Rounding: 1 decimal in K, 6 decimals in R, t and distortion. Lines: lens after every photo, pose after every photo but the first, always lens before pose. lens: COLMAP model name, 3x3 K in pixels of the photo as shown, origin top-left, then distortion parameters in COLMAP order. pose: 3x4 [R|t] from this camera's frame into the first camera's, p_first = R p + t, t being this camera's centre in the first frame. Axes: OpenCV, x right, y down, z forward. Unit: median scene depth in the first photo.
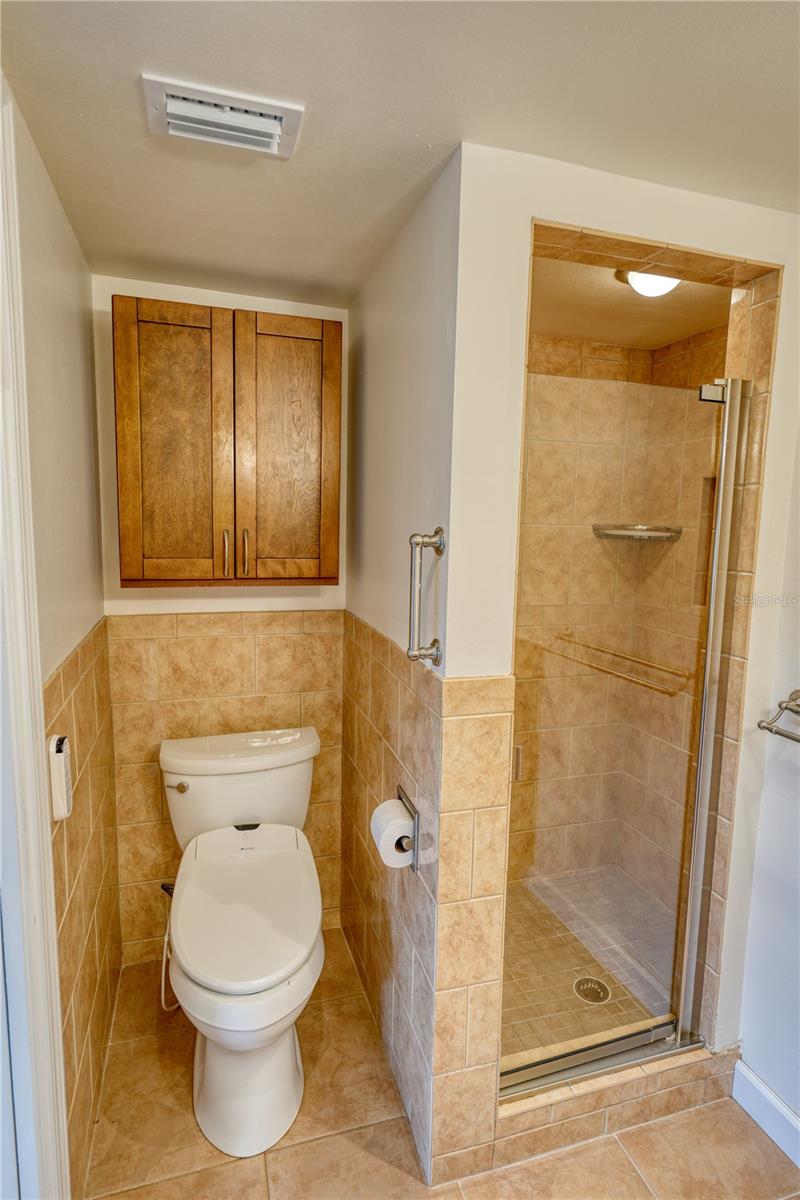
lens RADIAL K [[625.3, 0, 398.1], [0, 625.3, 602.1], [0, 0, 1]] dist [0.003315, 0.000852]
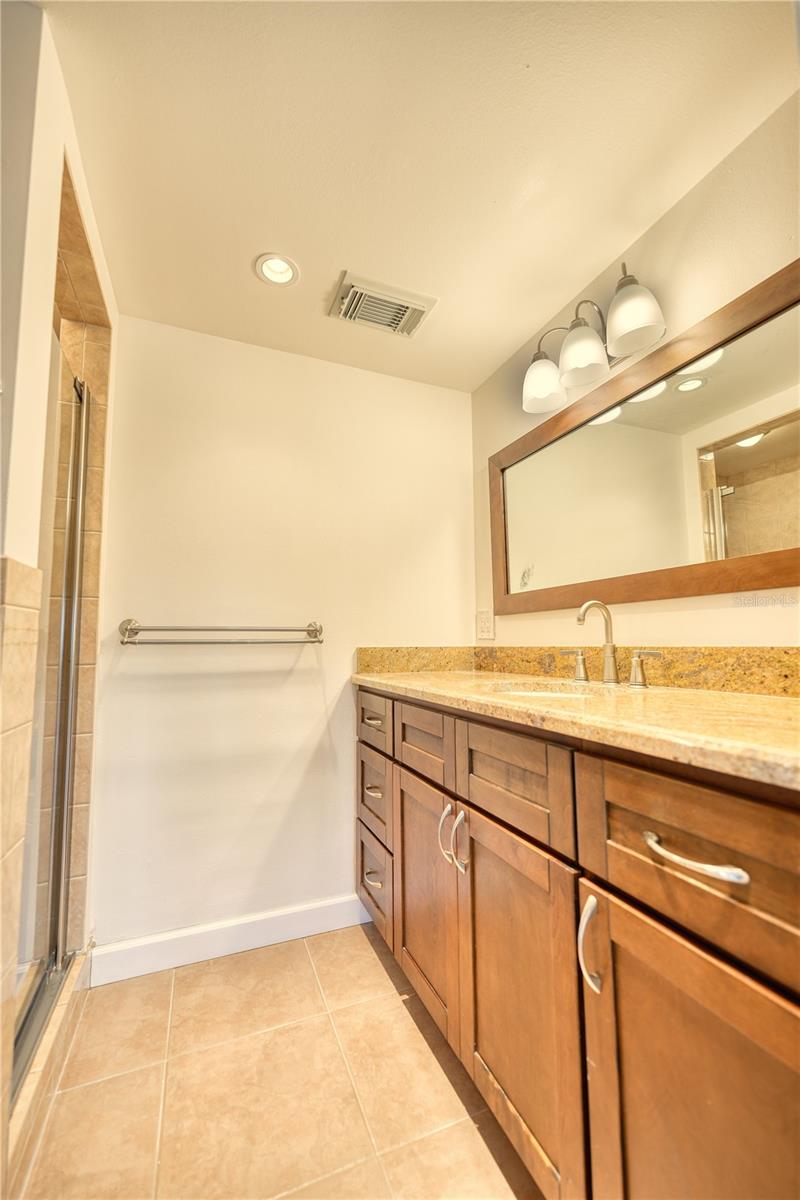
lens RADIAL K [[483.7, 0, 399.9], [0, 483.7, 598.2], [0, 0, 1]] dist [0.003605, 0.000607]
pose [[-0.094724, 0.078188, 0.992428, -0.511016], [0.130310, 0.989307, -0.065505, 0.245950], [-0.986938, 0.123119, -0.103899, 0.505852]]
